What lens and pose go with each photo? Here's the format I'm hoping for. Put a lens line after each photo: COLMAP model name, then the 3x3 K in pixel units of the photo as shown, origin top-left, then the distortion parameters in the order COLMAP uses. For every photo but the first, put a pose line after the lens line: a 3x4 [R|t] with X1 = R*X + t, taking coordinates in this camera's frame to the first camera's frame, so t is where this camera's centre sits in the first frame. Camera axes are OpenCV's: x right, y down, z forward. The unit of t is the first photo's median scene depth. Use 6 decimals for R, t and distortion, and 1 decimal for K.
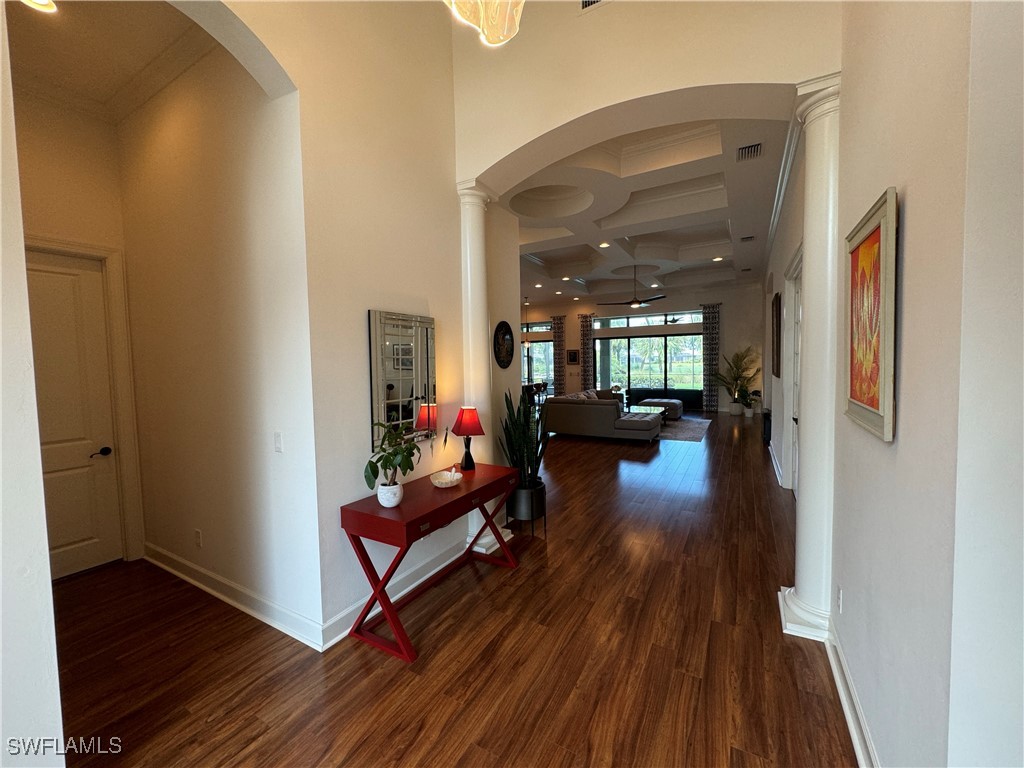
lens RADIAL K [[409.0, 0, 512.0], [0, 409.0, 384.0], [0, 0, 1]] dist [-0.003443, 0.000004]
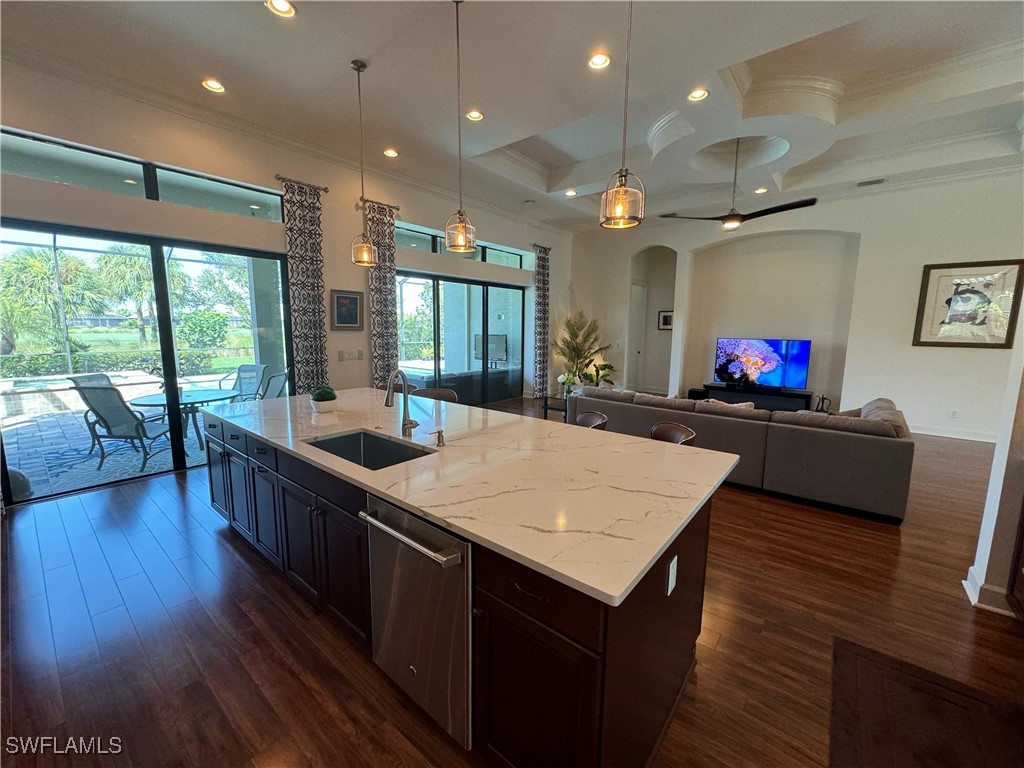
lens RADIAL K [[409.0, 0, 512.0], [0, 409.0, 384.0], [0, 0, 1]] dist [-0.003443, 0.000004]
pose [[0.171072, -0.114287, 0.978608, -0.242055], [0.038682, 0.993263, 0.109236, -0.040317], [-0.984499, 0.019168, 0.174340, 0.945930]]
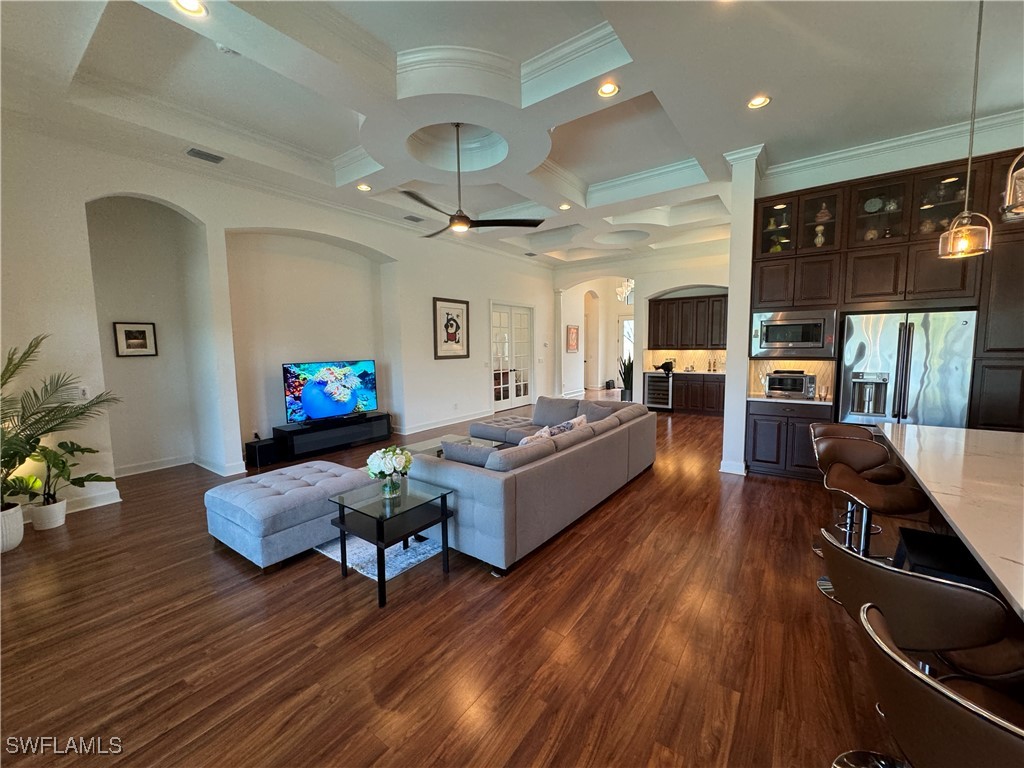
lens RADIAL K [[409.0, 0, 512.0], [0, 409.0, 384.0], [0, 0, 1]] dist [-0.003443, 0.000004]
pose [[-0.993202, 0.028305, 0.112909, 0.152593], [0.044526, 0.988599, 0.143836, -0.062291], [-0.107550, 0.147885, -0.983139, 1.171317]]
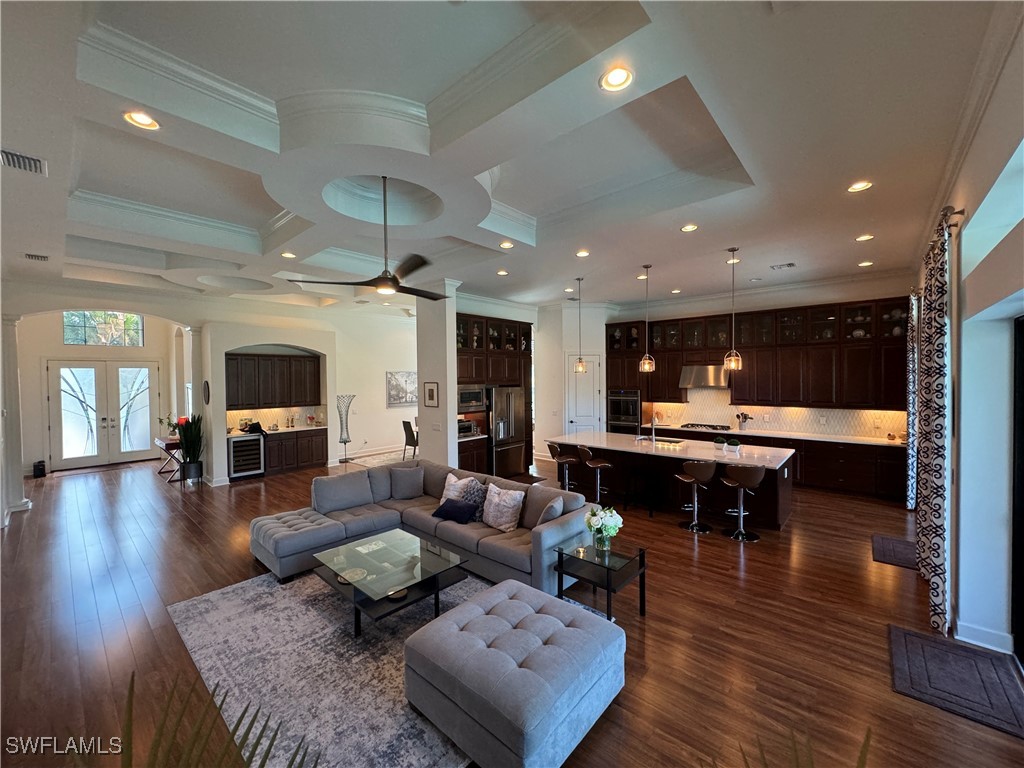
lens RADIAL K [[409.0, 0, 512.0], [0, 409.0, 384.0], [0, 0, 1]] dist [-0.003443, 0.000004]
pose [[-0.210233, 0.043283, -0.976693, 0.533802], [-0.034543, 0.998067, 0.051665, -0.097733], [0.977041, 0.044600, -0.208331, 0.956094]]
